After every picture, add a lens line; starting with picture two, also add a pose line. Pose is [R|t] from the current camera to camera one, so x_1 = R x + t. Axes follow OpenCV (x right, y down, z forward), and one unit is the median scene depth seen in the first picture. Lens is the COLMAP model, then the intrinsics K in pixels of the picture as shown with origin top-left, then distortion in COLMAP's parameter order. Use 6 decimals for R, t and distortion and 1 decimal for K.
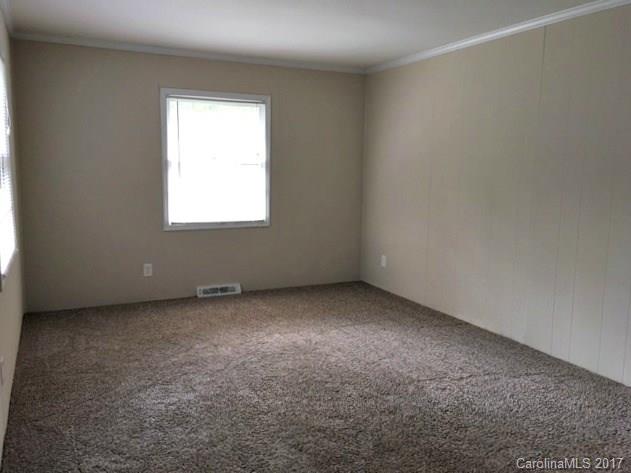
lens RADIAL K [[539.4, 0, 313.7], [0, 539.4, 231.7], [0, 0, 1]] dist [0.126395, -0.195102]
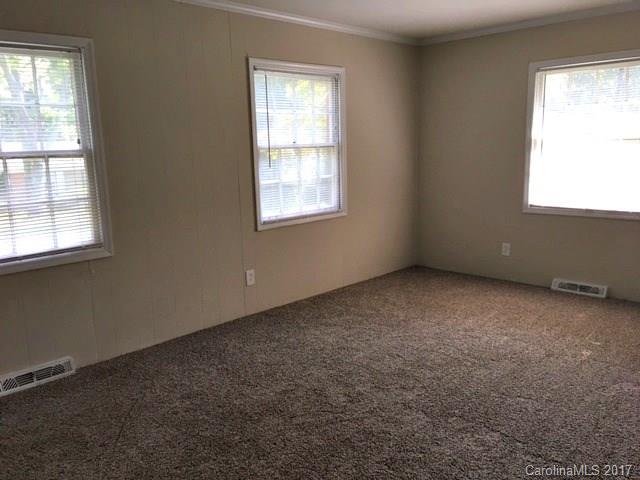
lens RADIAL K [[547.1, 0, 318.2], [0, 547.1, 235.1], [0, 0, 1]] dist [0.126395, -0.195102]
pose [[0.331799, 0.137125, -0.933331, 0.533430], [-0.085921, 0.989659, 0.114856, -0.043661], [0.939429, 0.042084, 0.340150, 0.321404]]
